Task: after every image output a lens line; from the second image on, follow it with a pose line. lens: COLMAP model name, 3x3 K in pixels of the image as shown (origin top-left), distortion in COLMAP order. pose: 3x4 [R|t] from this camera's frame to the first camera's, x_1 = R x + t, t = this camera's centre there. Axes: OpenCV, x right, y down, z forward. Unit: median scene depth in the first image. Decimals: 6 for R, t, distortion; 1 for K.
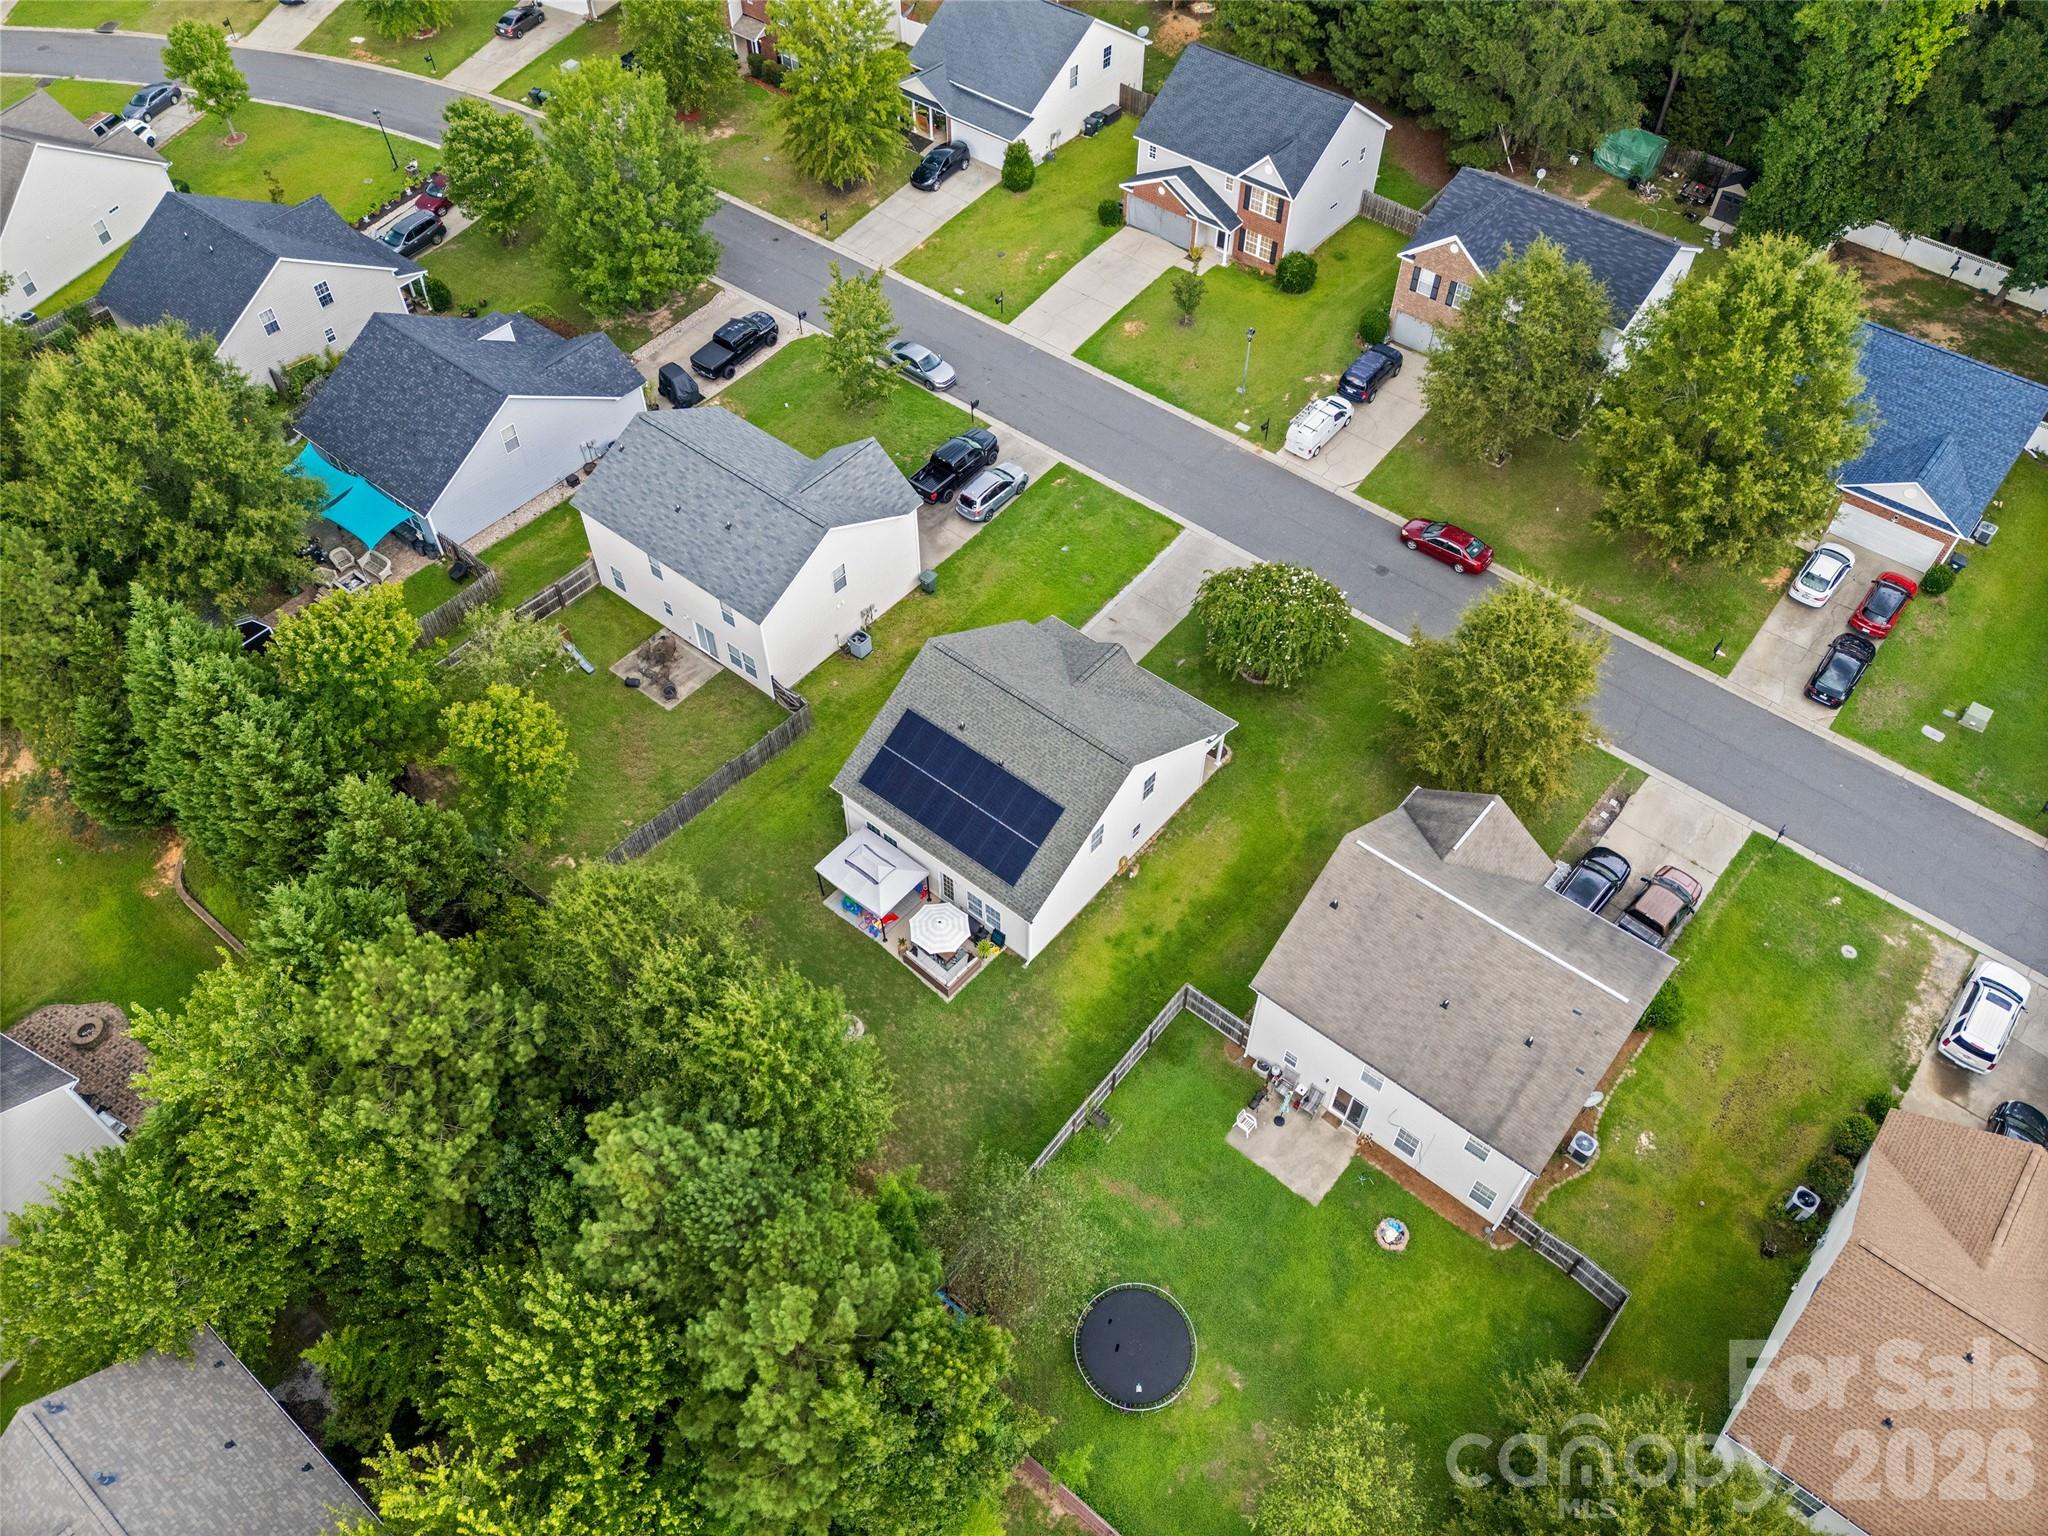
lens RADIAL K [[1483.0, 0, 1016.5], [0, 1483.0, 792.8], [0, 0, 1]] dist [0.028036, -0.007962]
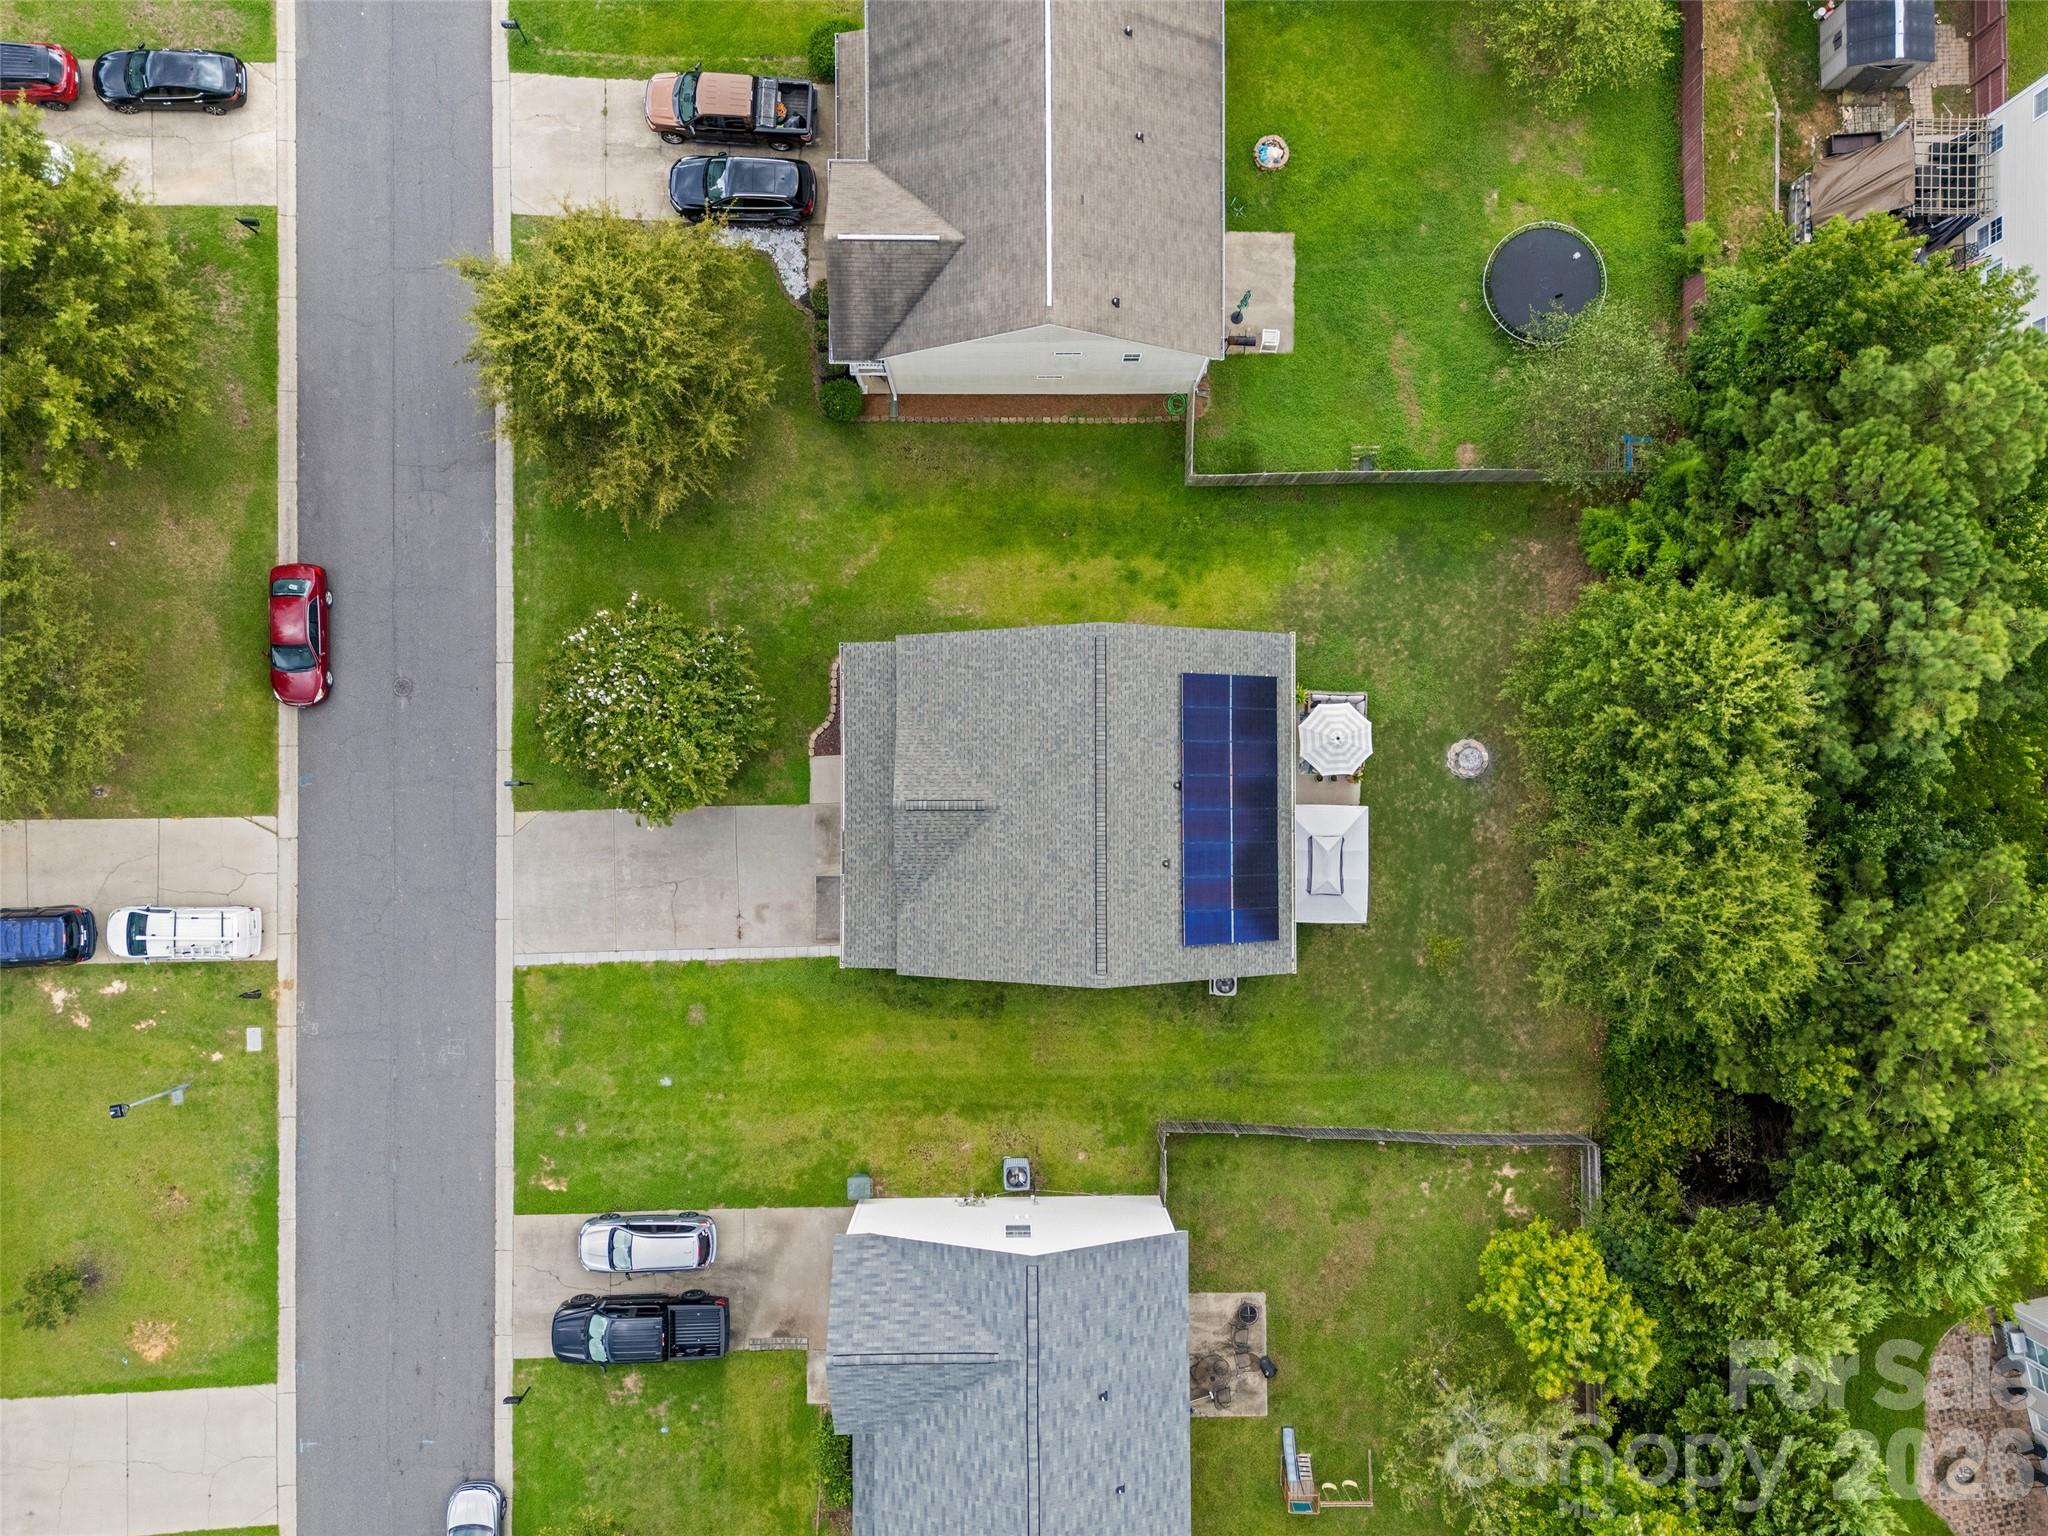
lens RADIAL K [[1483.0, 0, 1016.5], [0, 1483.0, 792.8], [0, 0, 1]] dist [0.028036, -0.007962]
pose [[-0.643096, -0.765740, -0.008392, 0.036255], [0.587500, -0.500373, 0.635981, -0.427095], [-0.491195, 0.404066, 0.771659, 0.356575]]
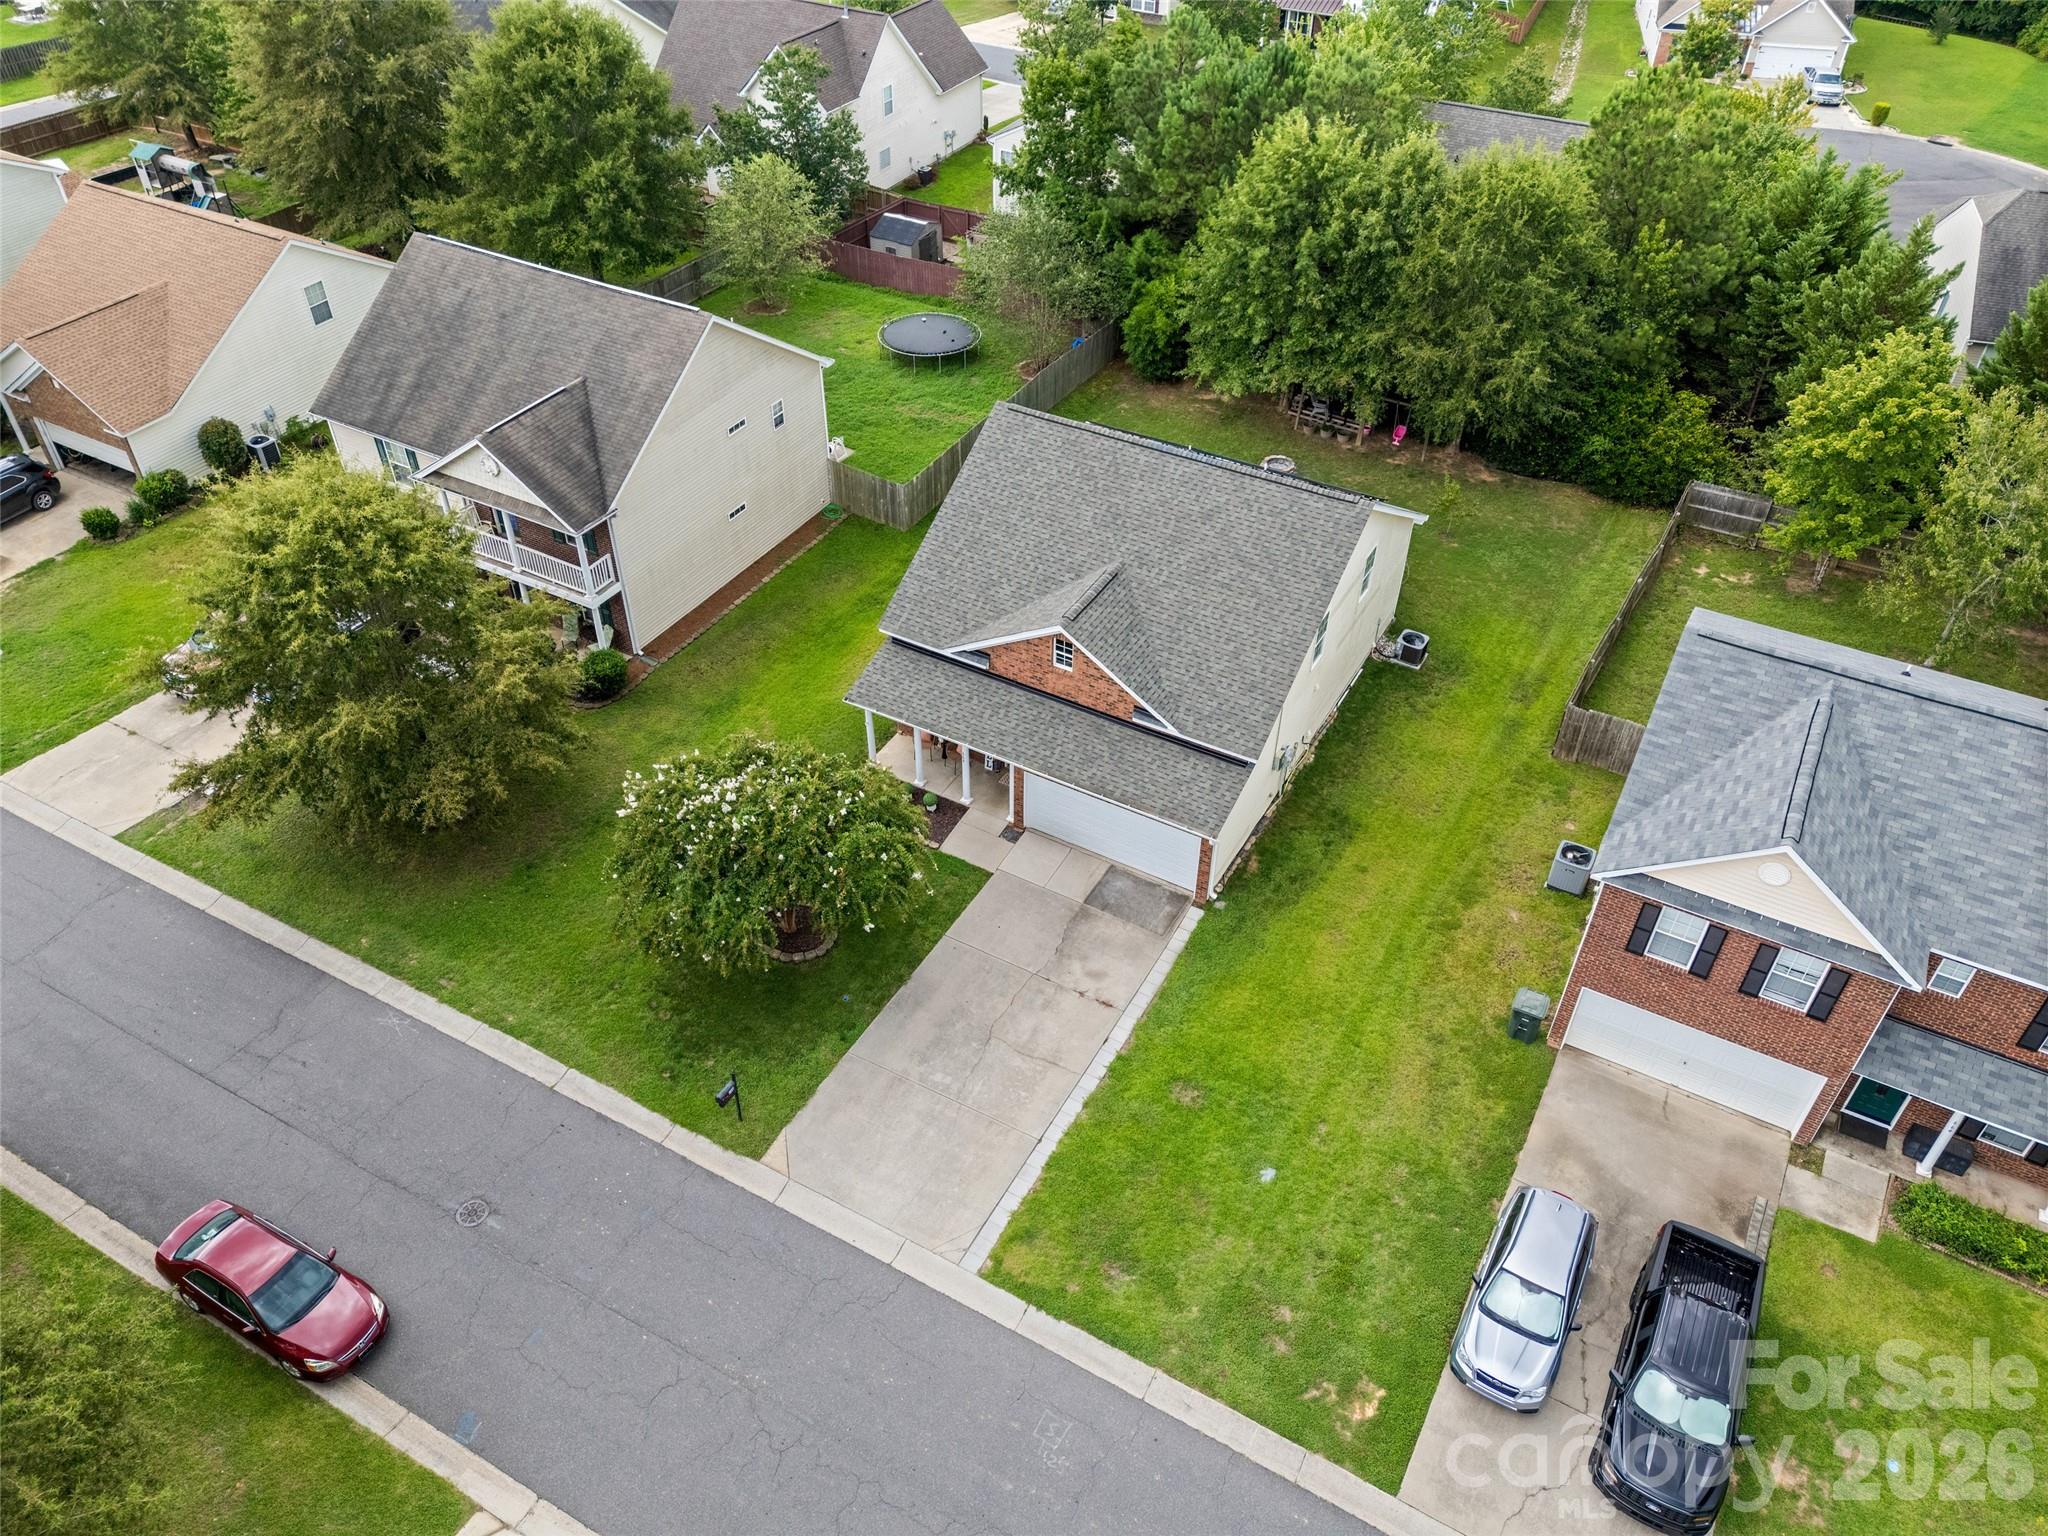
lens RADIAL K [[1483.0, 0, 1016.5], [0, 1483.0, 792.8], [0, 0, 1]] dist [0.028036, -0.007962]
pose [[-0.984001, 0.110270, -0.139937, 0.143480], [-0.144973, -0.039017, 0.988666, -0.544360], [0.103561, 0.993136, 0.054379, 0.862001]]
